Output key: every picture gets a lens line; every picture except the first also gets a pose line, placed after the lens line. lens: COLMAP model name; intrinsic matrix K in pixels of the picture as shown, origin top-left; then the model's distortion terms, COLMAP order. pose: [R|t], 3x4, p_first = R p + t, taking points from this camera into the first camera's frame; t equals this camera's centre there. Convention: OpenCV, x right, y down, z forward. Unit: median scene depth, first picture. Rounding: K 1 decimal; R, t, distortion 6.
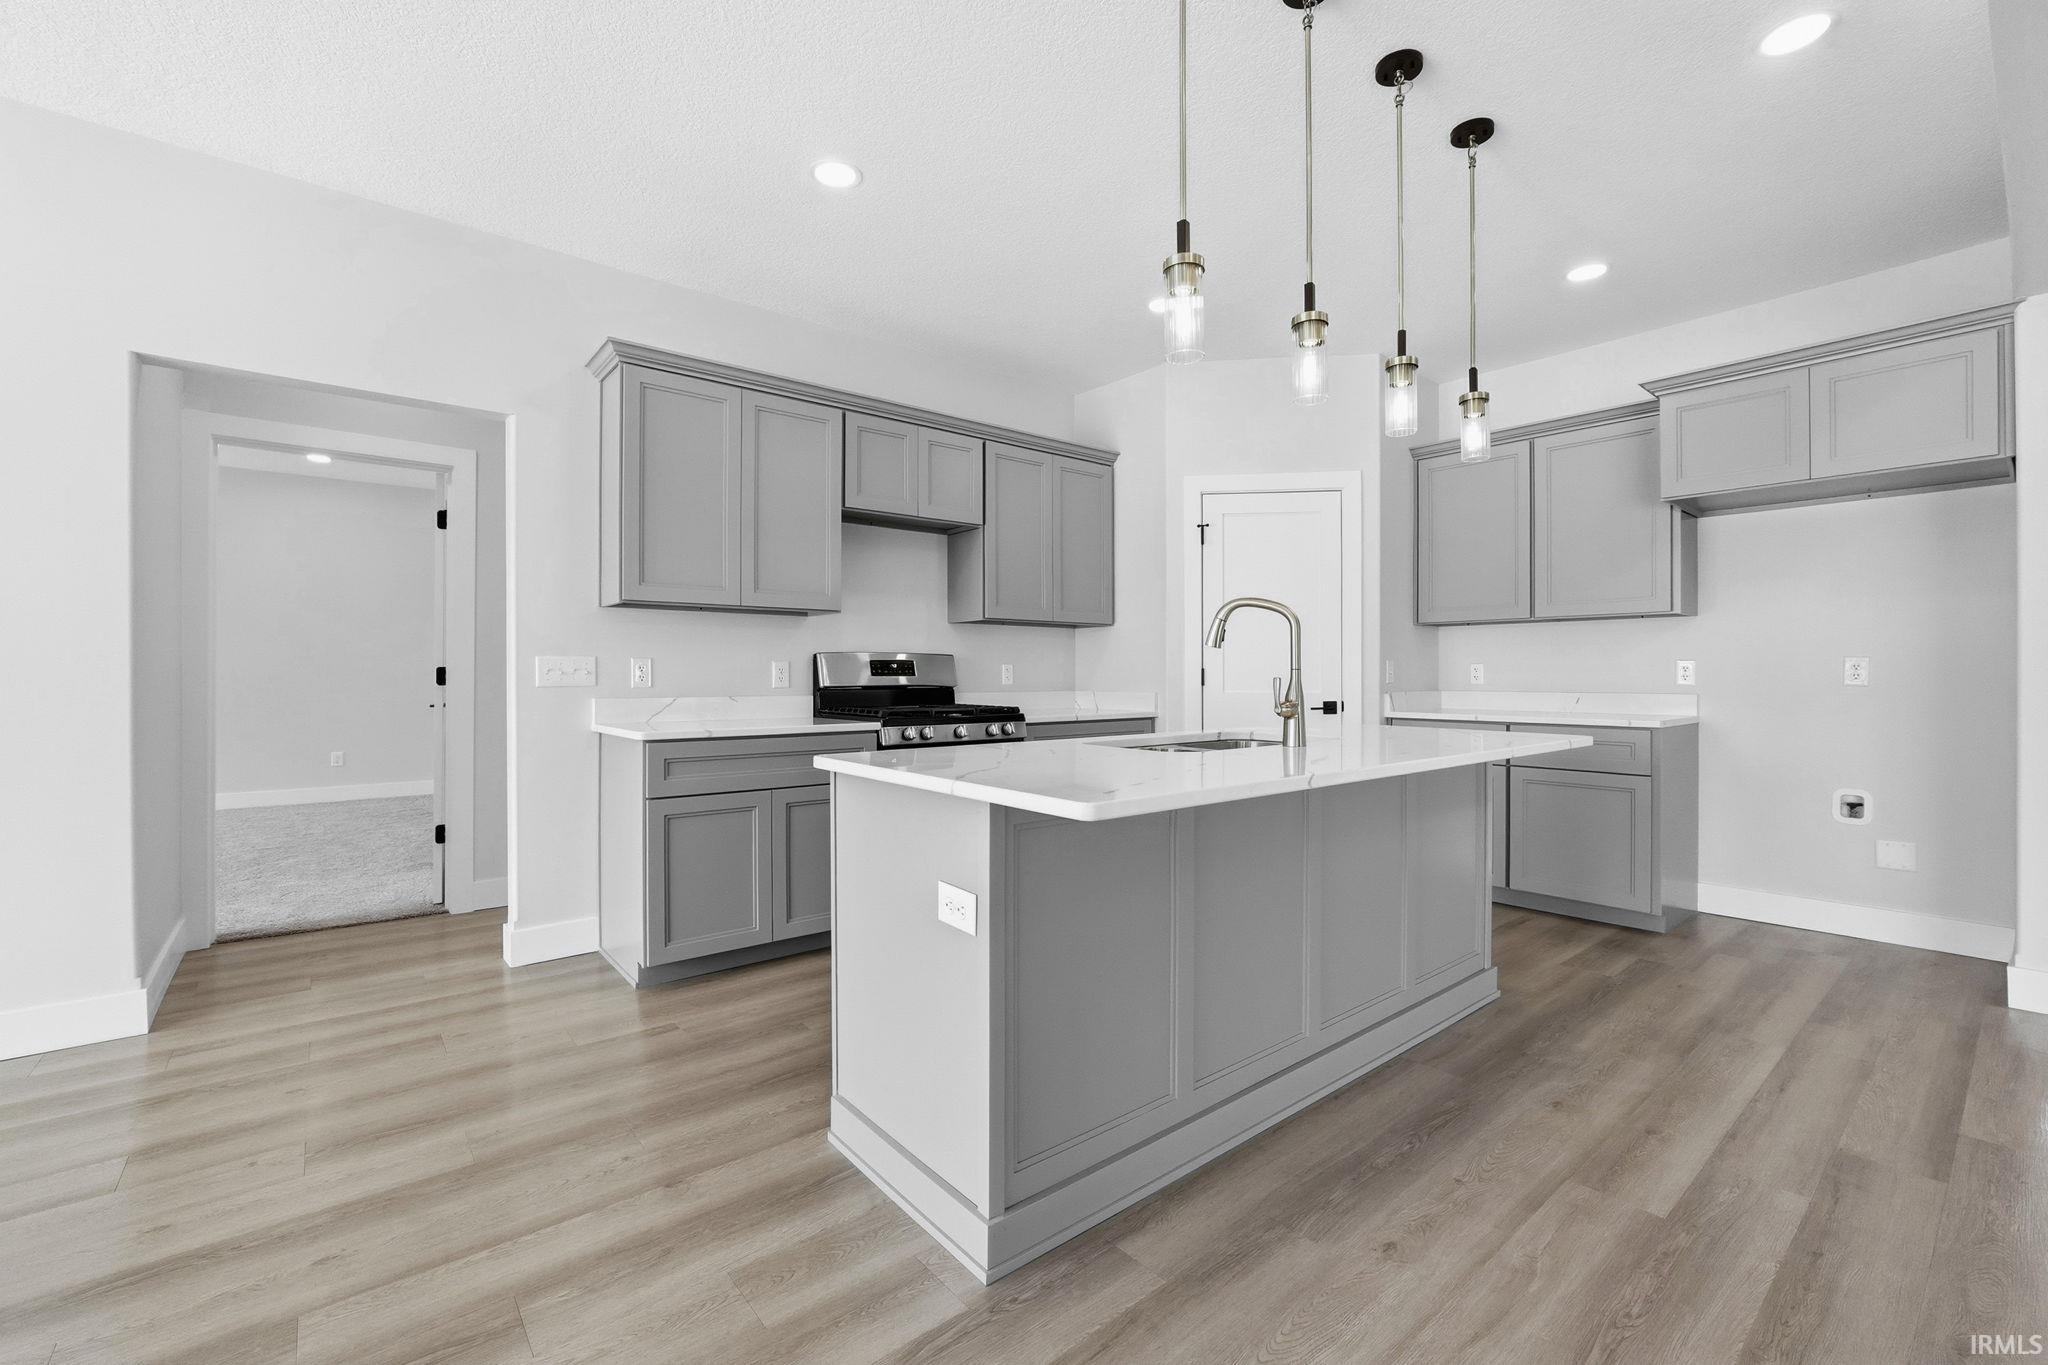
lens RADIAL K [[859.7, 0, 1031.3], [0, 859.7, 670.1], [0, 0, 1]] dist [-0.018242, 0.000219]
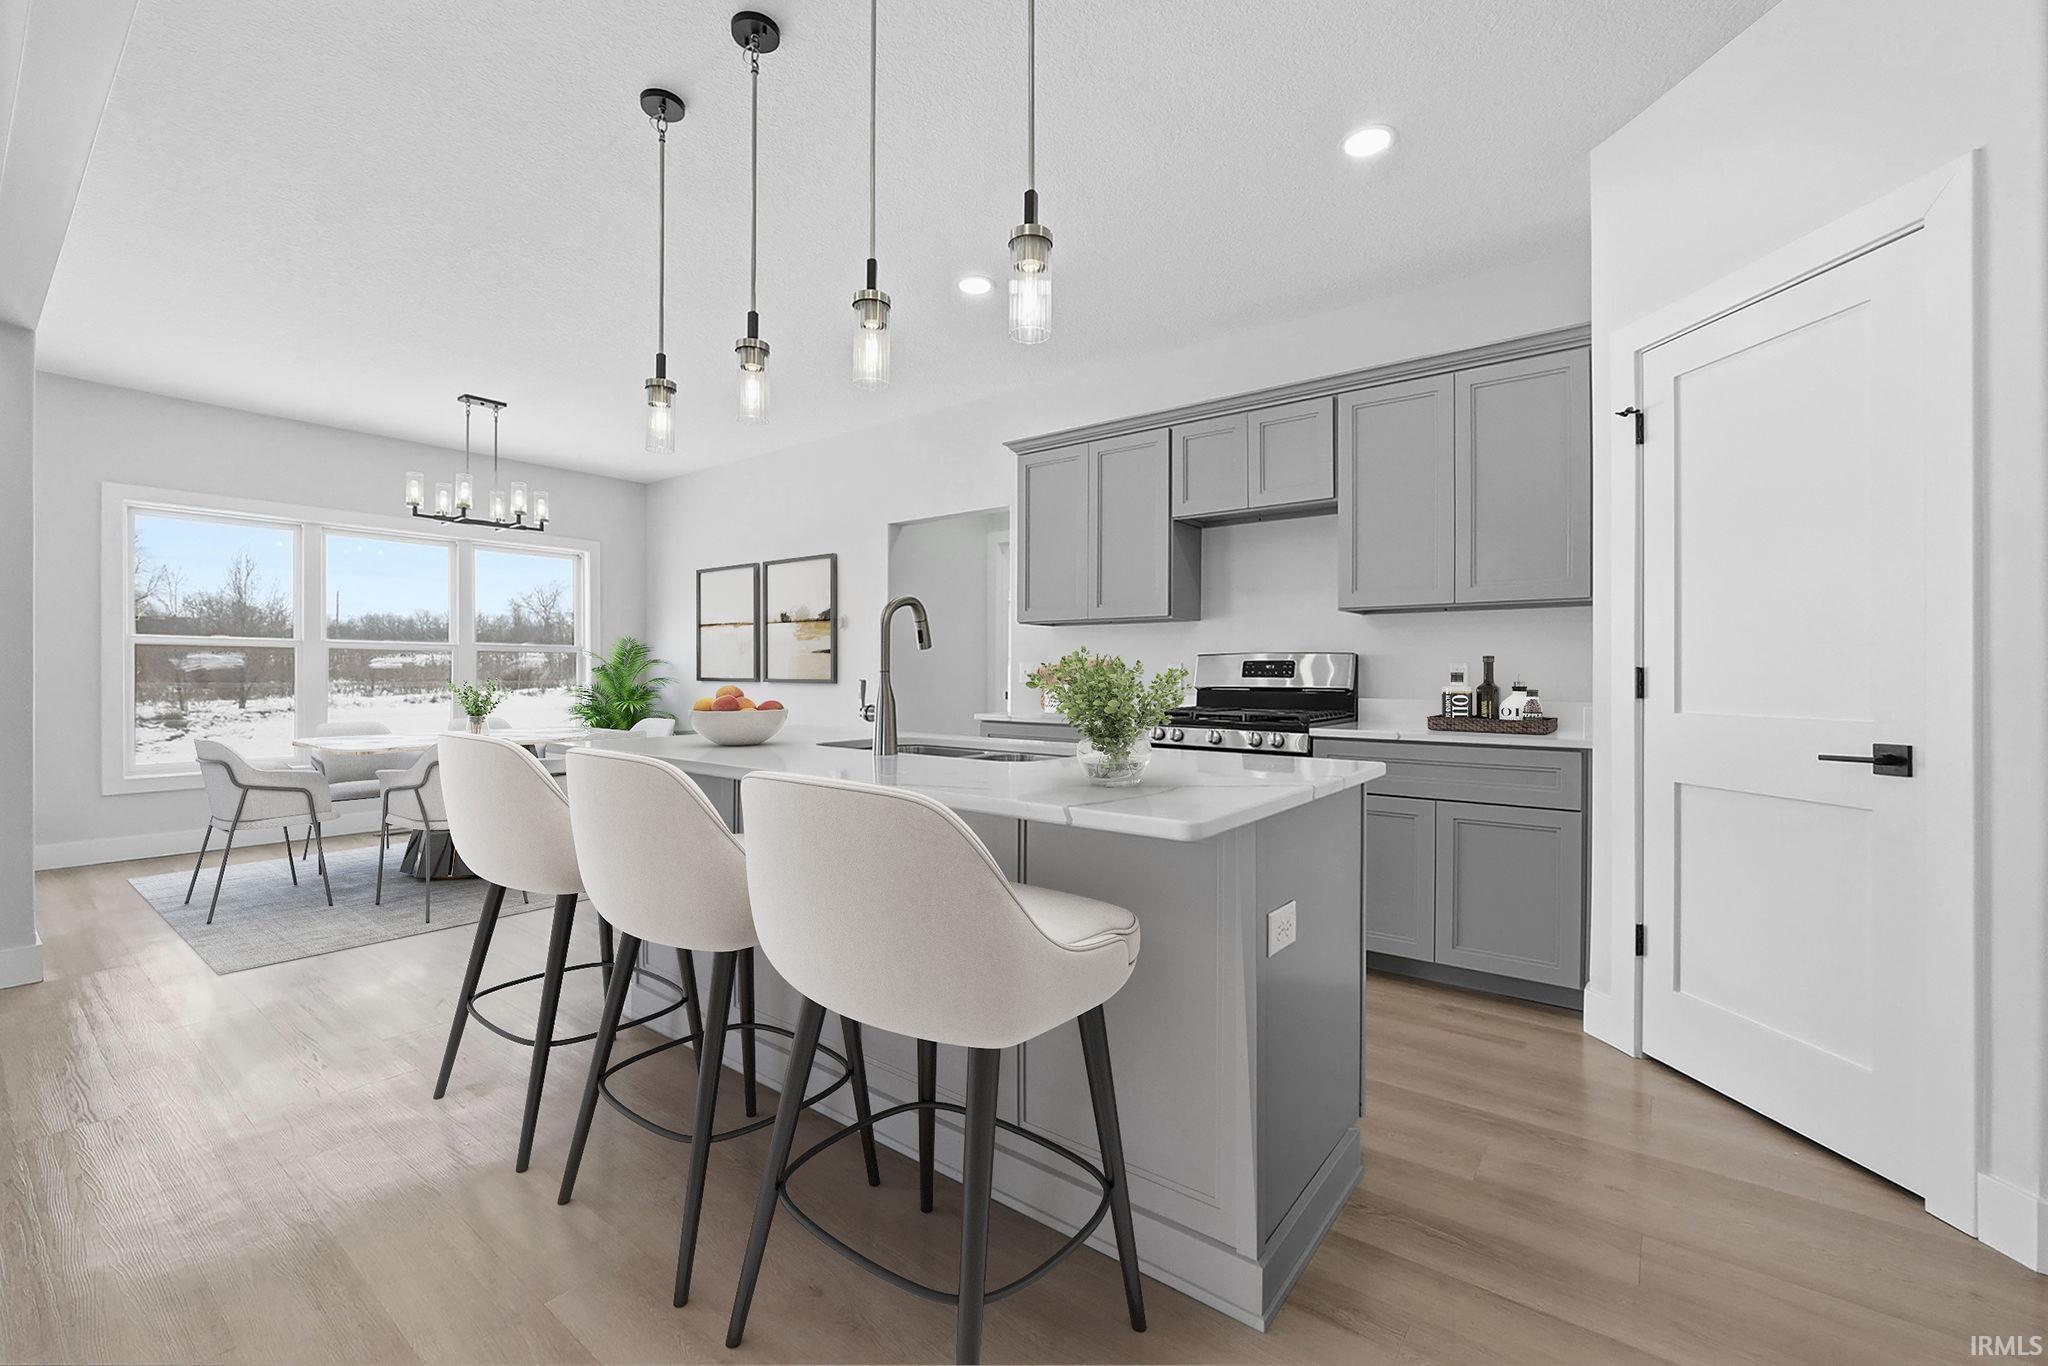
lens RADIAL K [[859.7, 0, 1038.1], [0, 859.7, 683.6], [0, 0, 1]] dist [-0.018242, 0.000219]
pose [[0.234589, 0.014975, -0.971979, 0.703510], [0.007657, 0.999822, 0.017252, -0.004567], [0.972064, -0.011490, 0.234433, 0.534613]]
